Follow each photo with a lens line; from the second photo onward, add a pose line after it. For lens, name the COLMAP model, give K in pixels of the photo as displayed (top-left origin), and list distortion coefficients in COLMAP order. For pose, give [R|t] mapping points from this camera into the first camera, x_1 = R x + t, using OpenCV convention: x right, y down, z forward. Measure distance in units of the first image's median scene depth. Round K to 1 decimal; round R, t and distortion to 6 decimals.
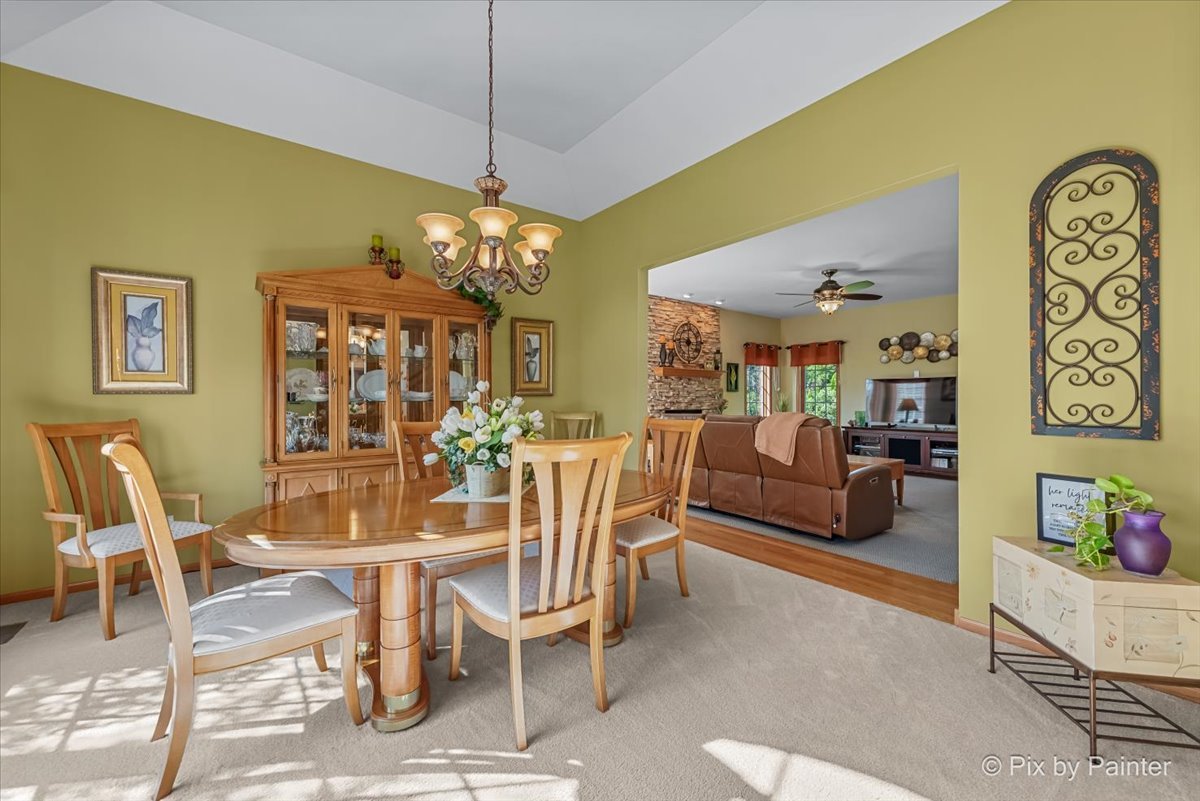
lens RADIAL K [[478.9, 0, 602.5], [0, 478.9, 399.9], [0, 0, 1]] dist [0.006008, -0.000251]
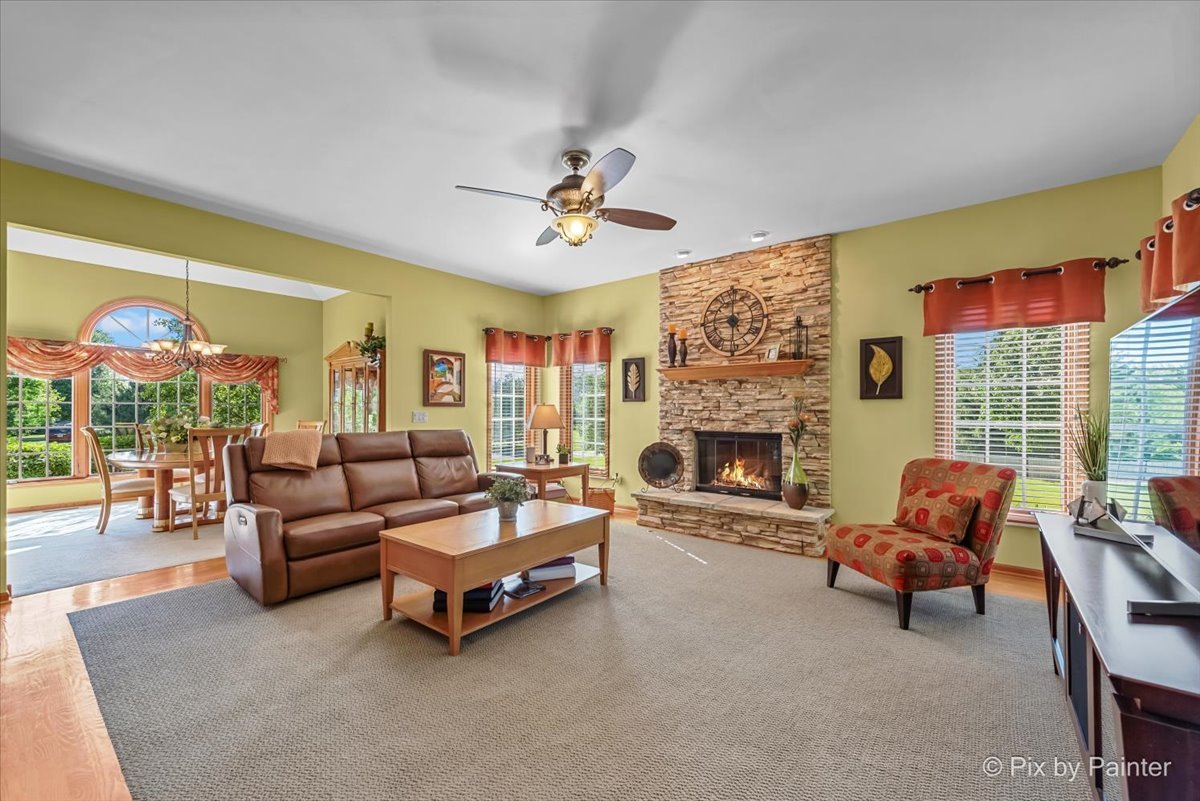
lens RADIAL K [[478.9, 0, 607.7], [0, 478.9, 409.9], [0, 0, 1]] dist [0.006008, -0.000251]
pose [[0.261401, -0.006928, -0.965205, 0.667292], [-0.000970, 0.999972, -0.007441, -0.002625], [0.965230, 0.002881, 0.261387, 0.634073]]
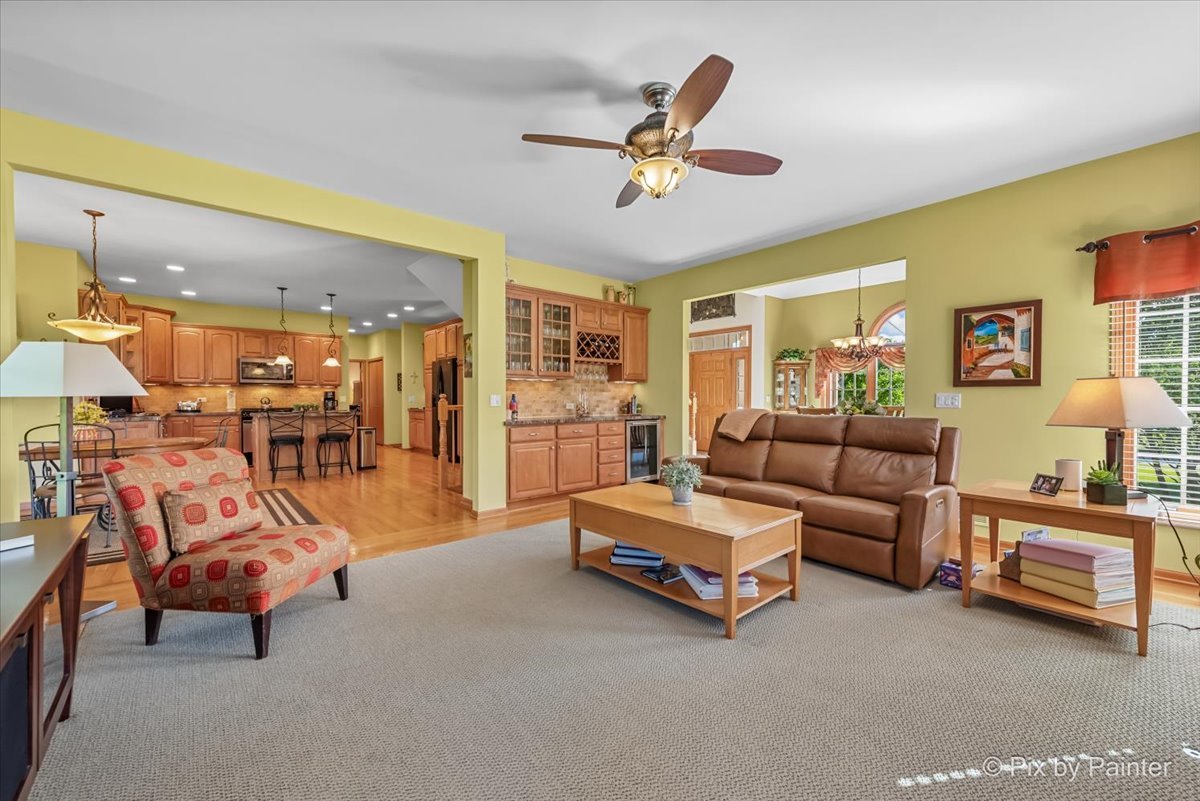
lens RADIAL K [[478.9, 0, 607.0], [0, 478.9, 403.9], [0, 0, 1]] dist [0.006008, -0.000251]
pose [[-0.997461, -0.003526, -0.071121, 0.391967], [-0.004657, 0.999865, 0.015744, -0.000731], [0.071056, 0.016035, -0.997343, 0.982380]]
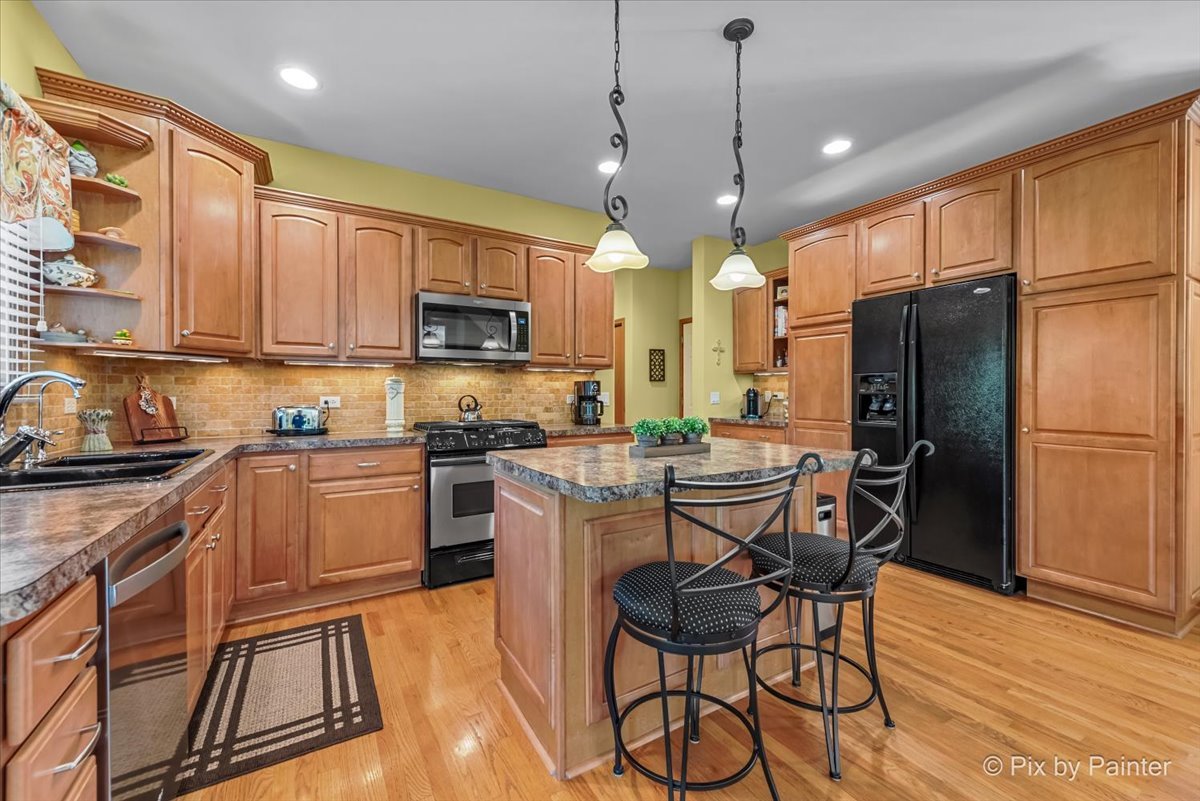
lens RADIAL K [[478.9, 0, 599.5], [0, 478.9, 394.4], [0, 0, 1]] dist [0.006008, -0.000251]
pose [[-0.994714, -0.001443, 0.102672, 0.865093], [-0.000936, 0.999987, 0.004980, 0.001725], [-0.102678, 0.004857, -0.994703, 0.341975]]
